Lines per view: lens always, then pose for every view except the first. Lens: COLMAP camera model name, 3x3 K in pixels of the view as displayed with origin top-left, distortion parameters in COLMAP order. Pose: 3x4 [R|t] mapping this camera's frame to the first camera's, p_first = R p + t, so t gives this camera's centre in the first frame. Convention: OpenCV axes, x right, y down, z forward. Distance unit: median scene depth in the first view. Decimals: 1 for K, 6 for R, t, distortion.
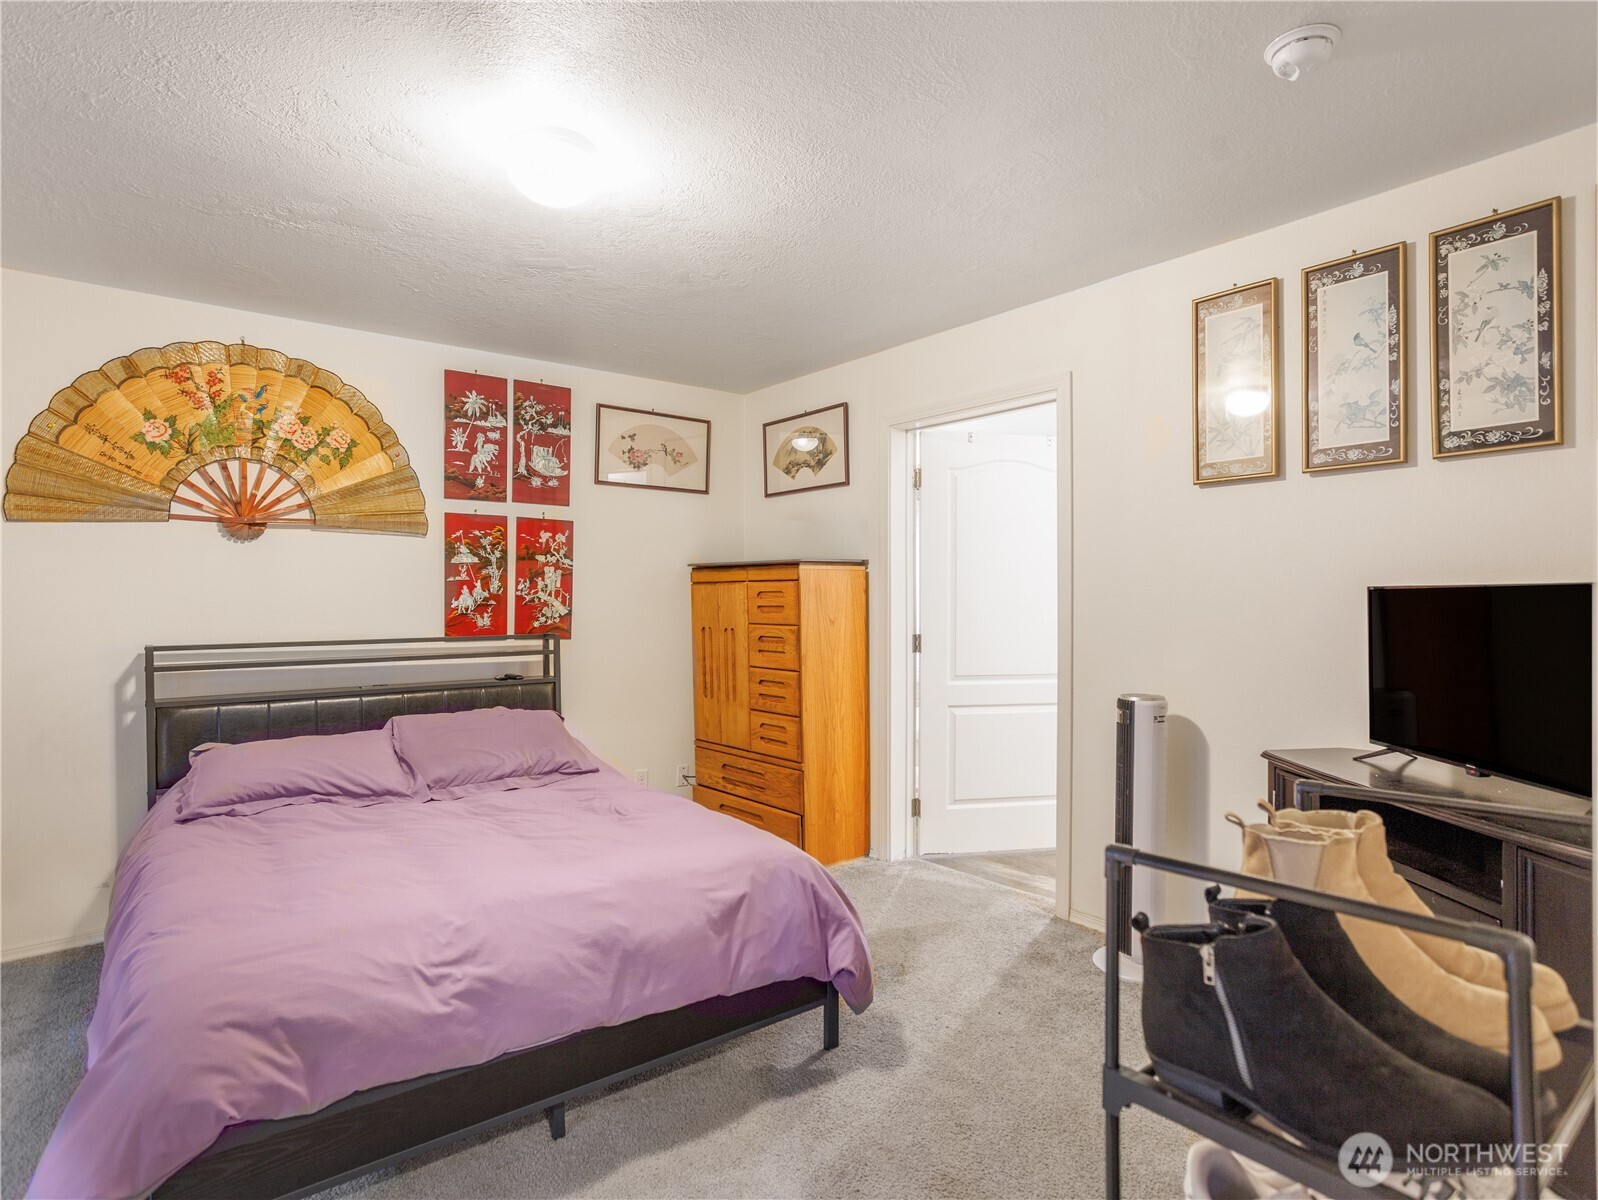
lens RADIAL K [[870.0, 0, 812.9], [0, 870.0, 599.1], [0, 0, 1]] dist [-0.037642, 0.023447]
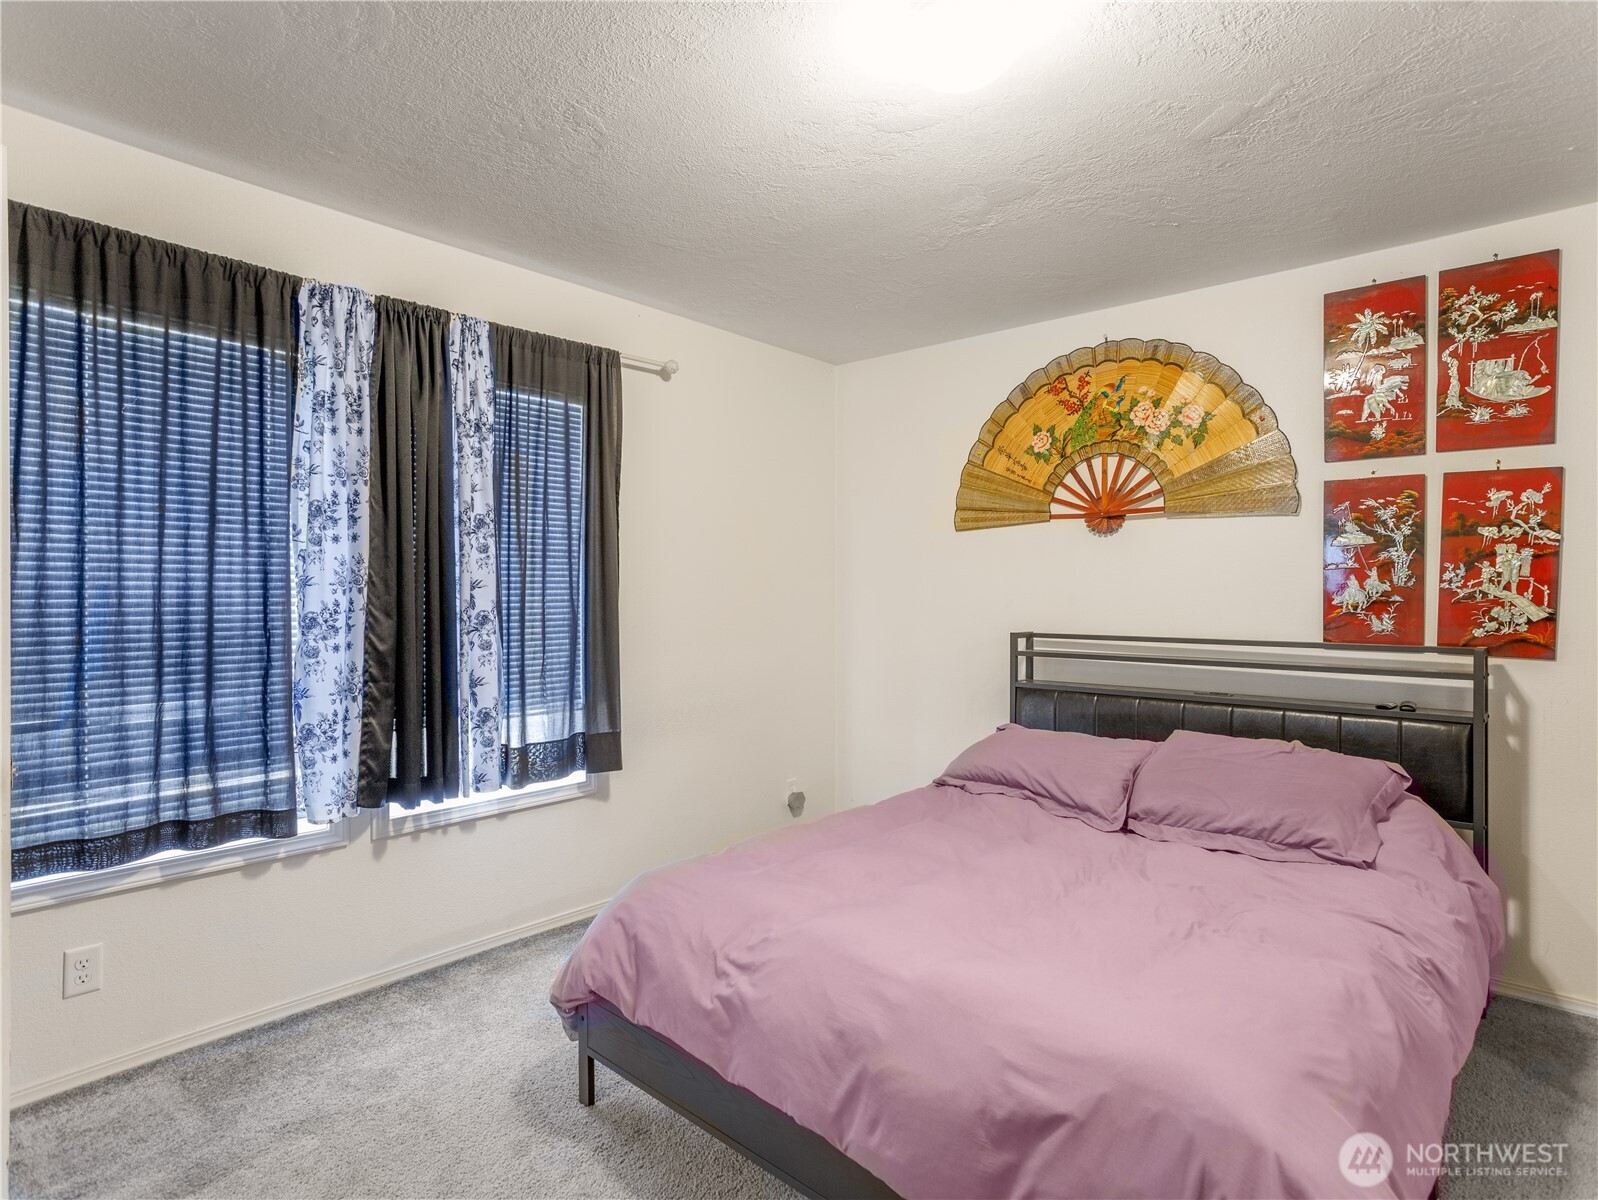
lens RADIAL K [[870.0, 0, 807.9], [0, 870.0, 593.1], [0, 0, 1]] dist [-0.037642, 0.023447]
pose [[0.160302, 0.008676, -0.987030, 0.254554], [-0.004342, 0.999958, 0.008085, -0.004282], [0.987058, 0.002990, 0.160333, 0.418714]]
